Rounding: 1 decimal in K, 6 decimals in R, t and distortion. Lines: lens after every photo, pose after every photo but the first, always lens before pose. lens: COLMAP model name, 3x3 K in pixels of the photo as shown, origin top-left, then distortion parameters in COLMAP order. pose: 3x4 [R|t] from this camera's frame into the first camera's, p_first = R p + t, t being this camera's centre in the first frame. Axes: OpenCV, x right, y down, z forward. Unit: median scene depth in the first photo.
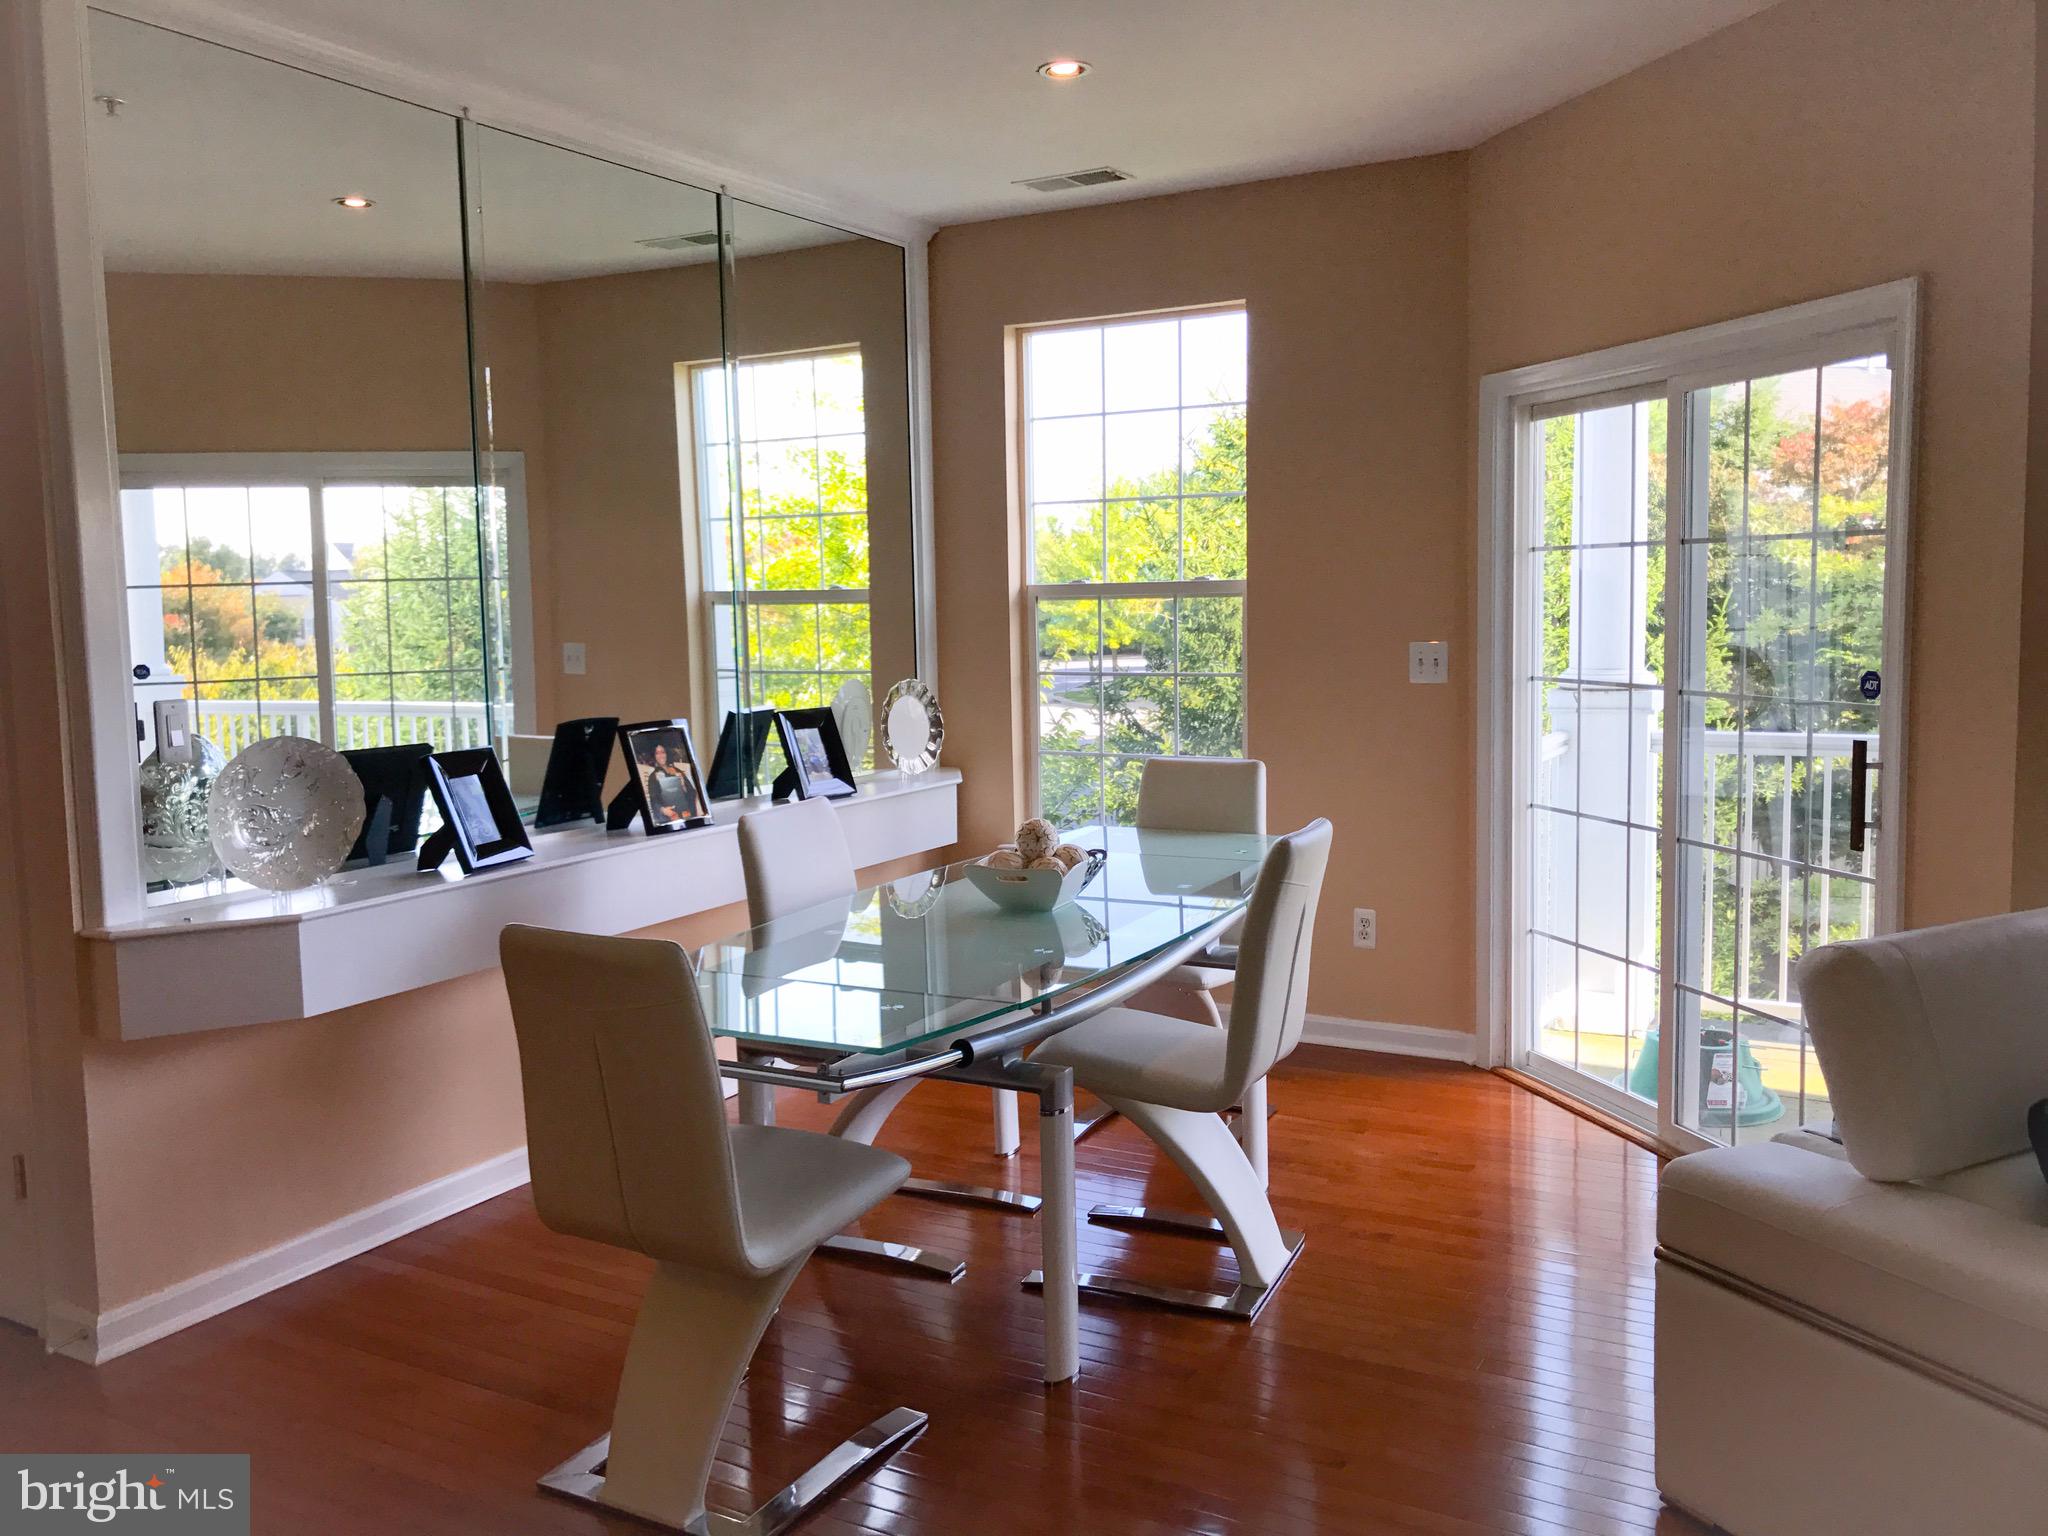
lens RADIAL K [[1683.4, 0, 1019.1], [0, 1683.4, 762.0], [0, 0, 1]] dist [0.105439, -0.226543]
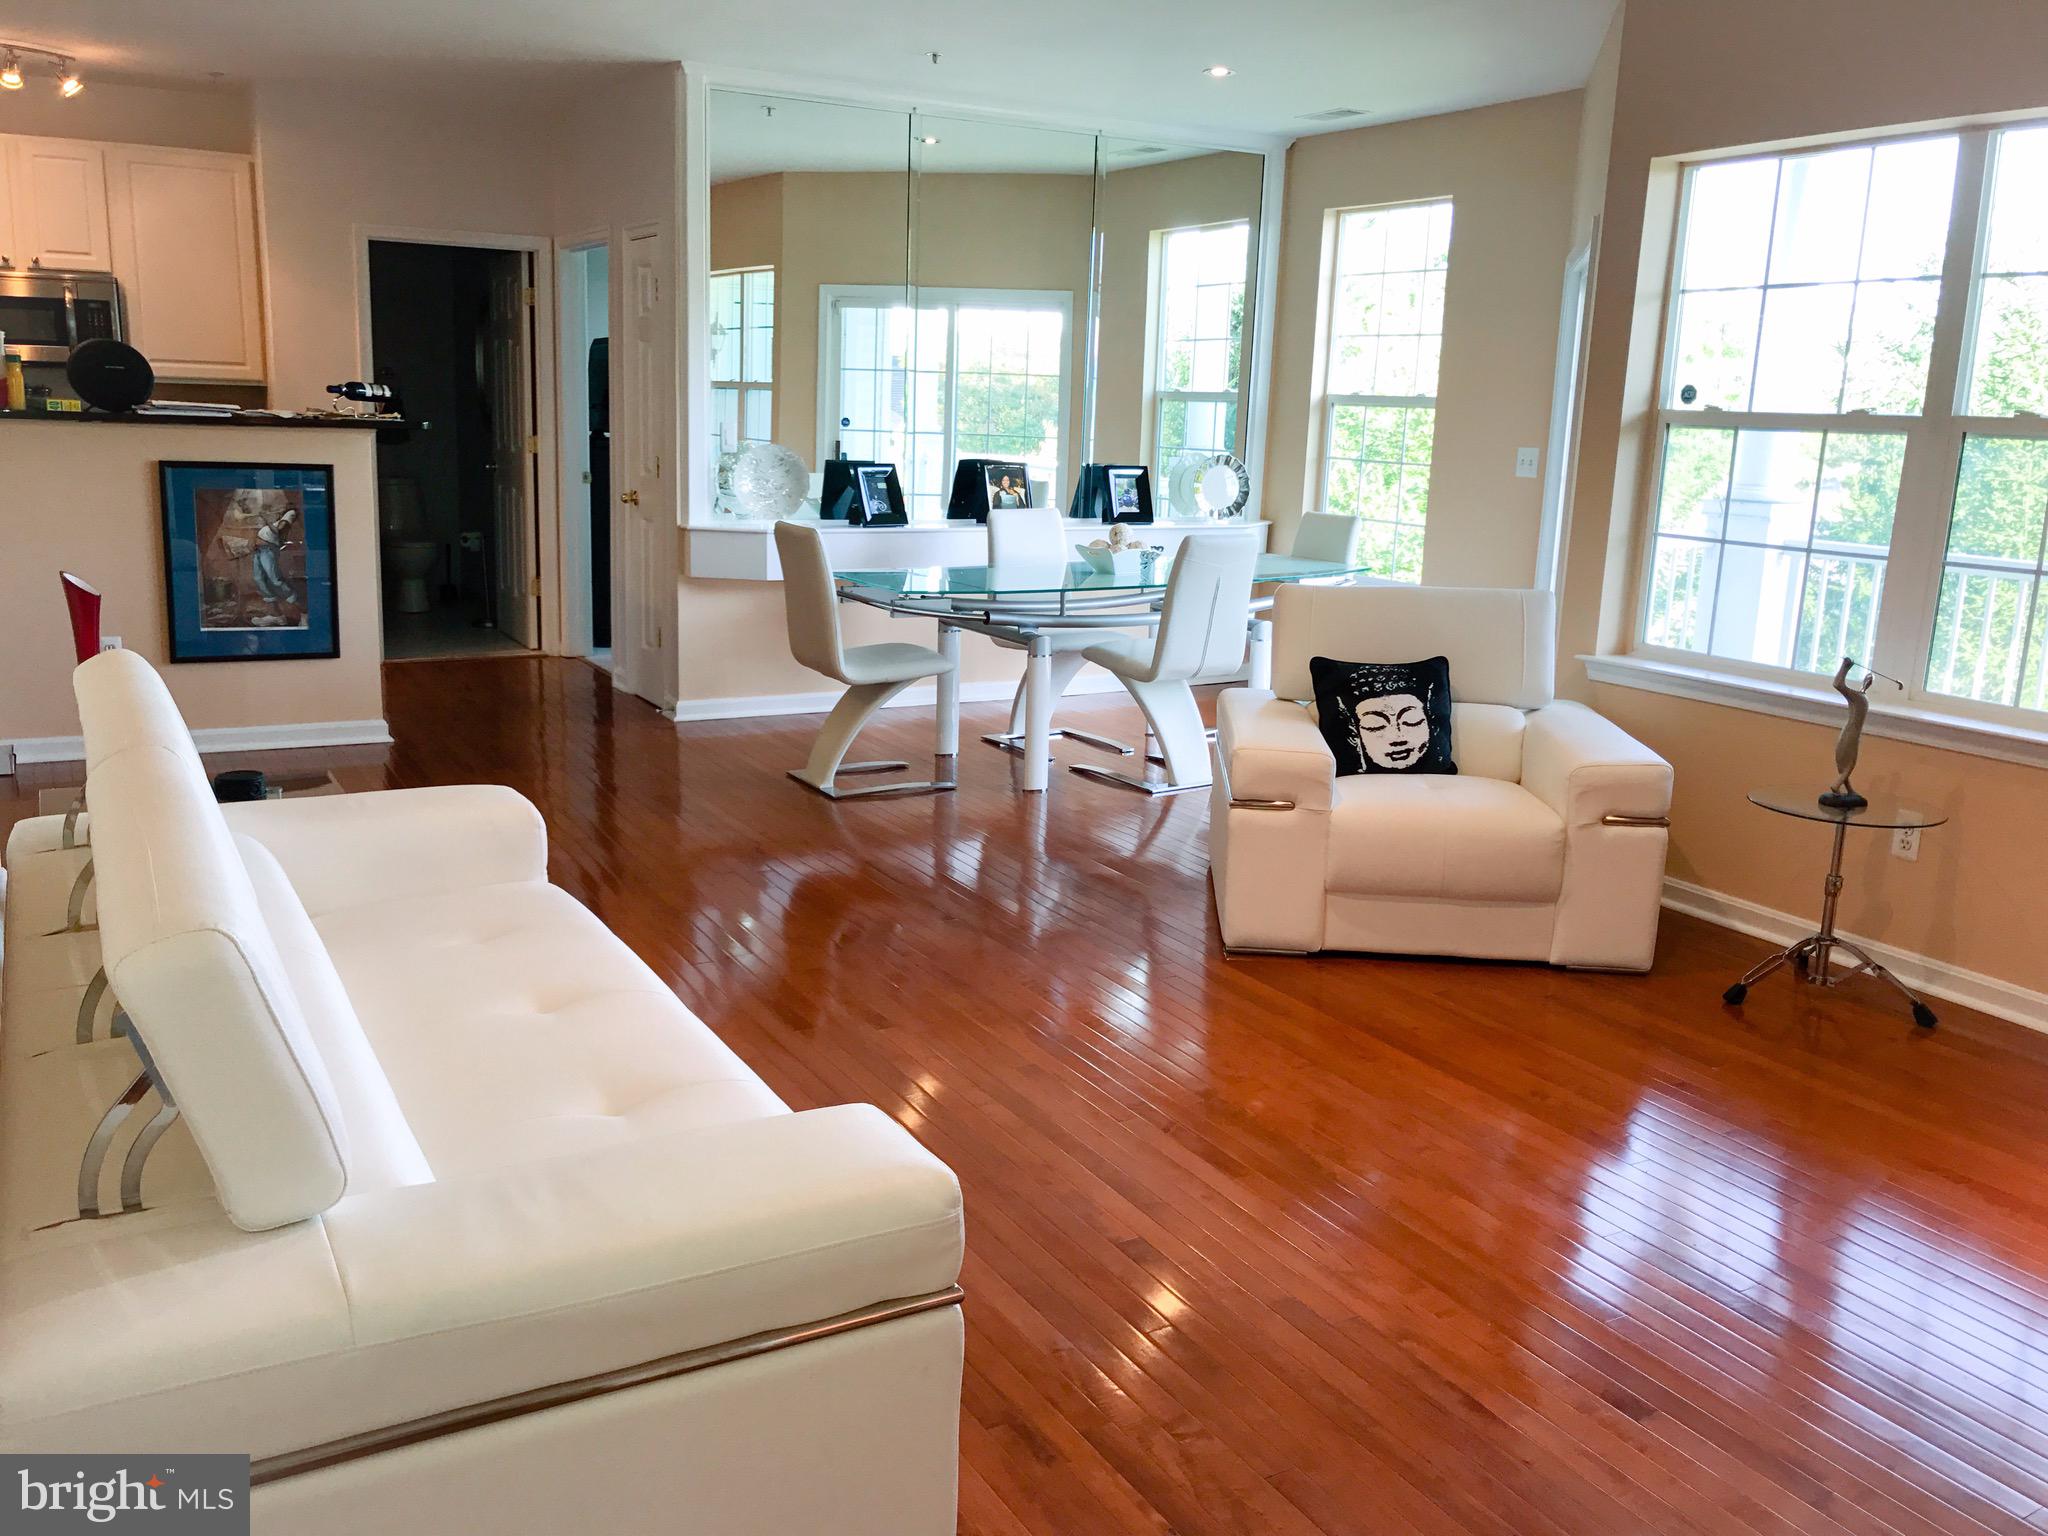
lens RADIAL K [[1683.4, 0, 1019.1], [0, 1683.4, 762.0], [0, 0, 1]] dist [0.105439, -0.226543]
pose [[0.853742, 0.157574, -0.496281, 0.586479], [-0.099714, 0.984947, 0.141195, 0.027719], [0.511059, -0.071058, 0.856603, -0.420122]]
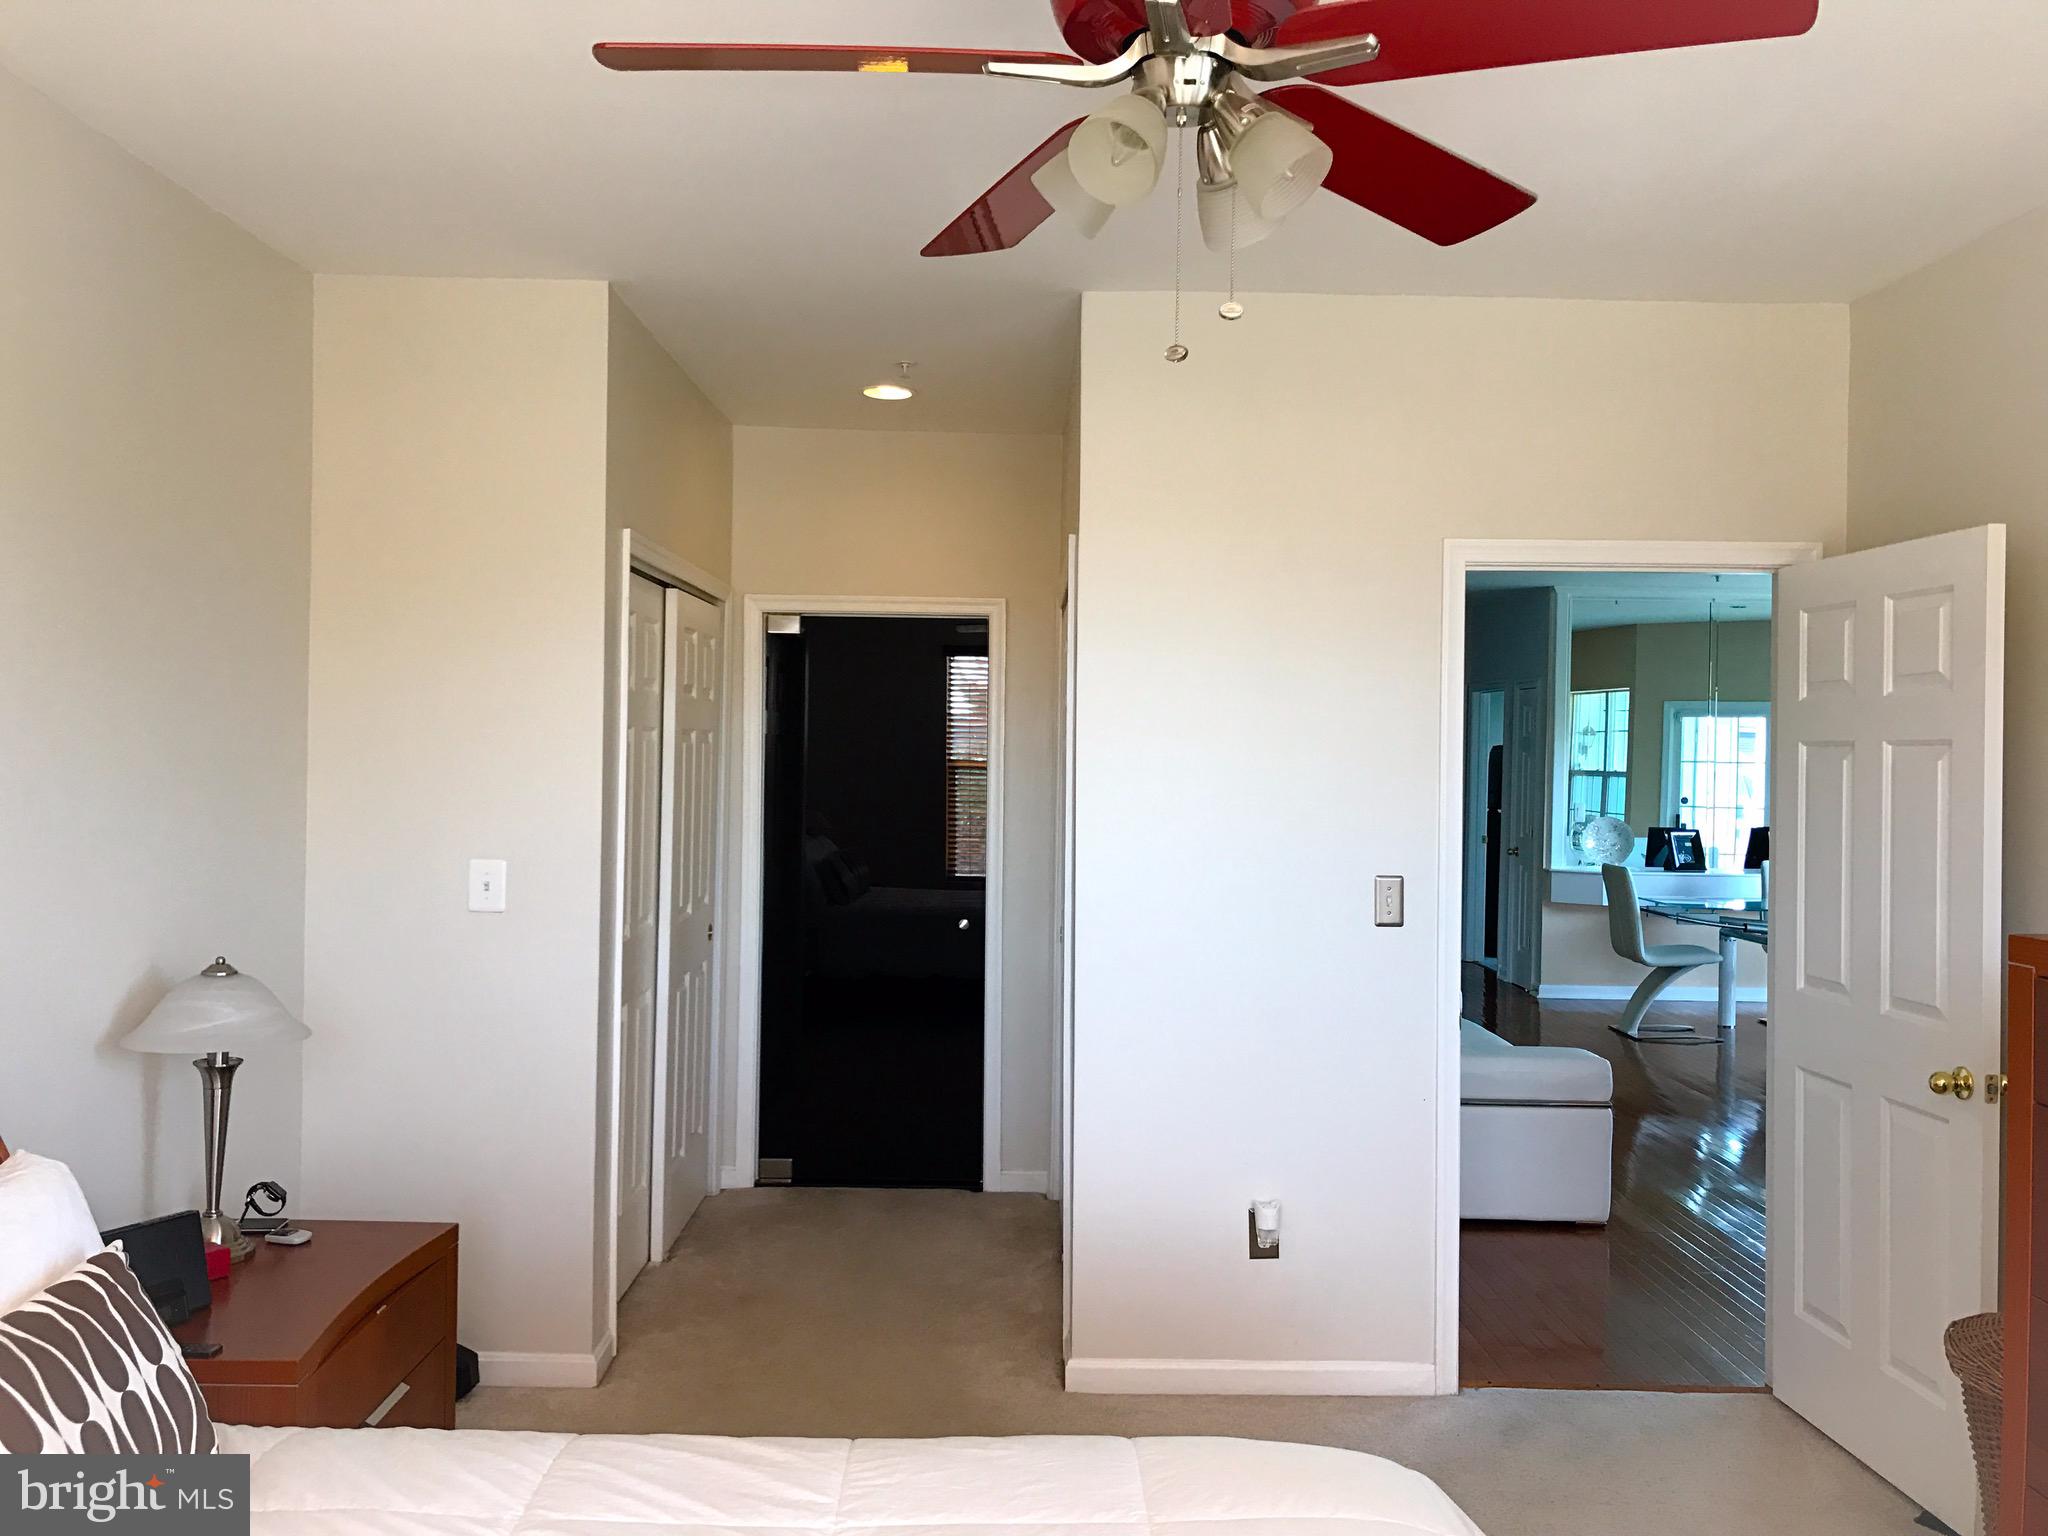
lens RADIAL K [[1683.4, 0, 1019.1], [0, 1683.4, 762.0], [0, 0, 1]] dist [0.105439, -0.226543]
pose [[0.491863, 0.034385, -0.869993, 1.138949], [-0.106733, 0.994065, -0.021055, 0.041422], [0.864106, 0.103213, 0.492614, -0.978671]]
